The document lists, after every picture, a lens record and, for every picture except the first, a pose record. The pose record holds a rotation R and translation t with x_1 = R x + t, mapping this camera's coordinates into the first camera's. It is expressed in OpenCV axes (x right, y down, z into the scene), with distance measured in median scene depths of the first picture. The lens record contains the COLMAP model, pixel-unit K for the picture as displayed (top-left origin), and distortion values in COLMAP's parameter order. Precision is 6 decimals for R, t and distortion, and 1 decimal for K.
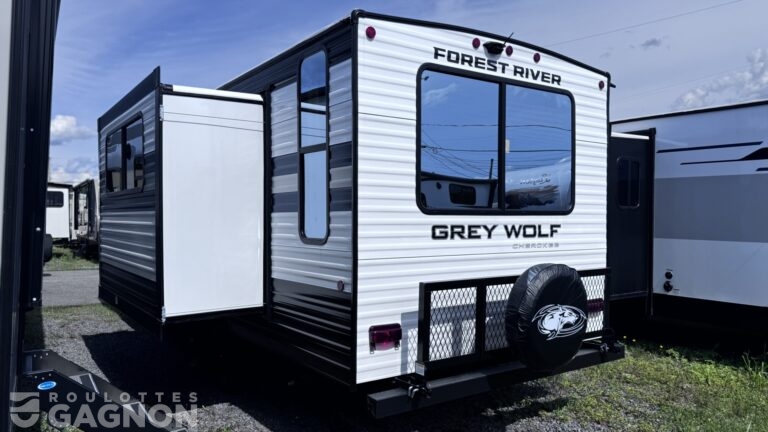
lens RADIAL K [[572.1, 0, 384.0], [0, 572.1, 216.0], [0, 0, 1]] dist [0.001798, -0.001003]
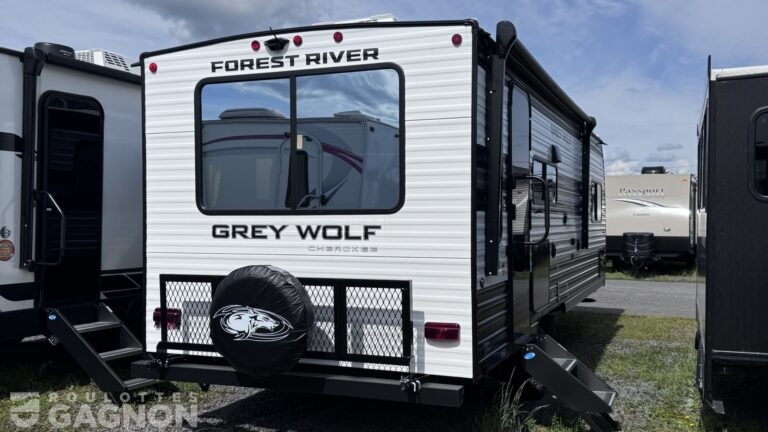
lens RADIAL K [[771.8, 0, 384.0], [0, 771.8, 216.0], [0, 0, 1]] dist [0.006521, -0.001628]
pose [[0.553125, -0.009167, -0.833048, 1.389986], [0.003798, 0.999957, -0.008482, 0.011969], [0.833089, 0.001528, 0.553136, 0.424329]]
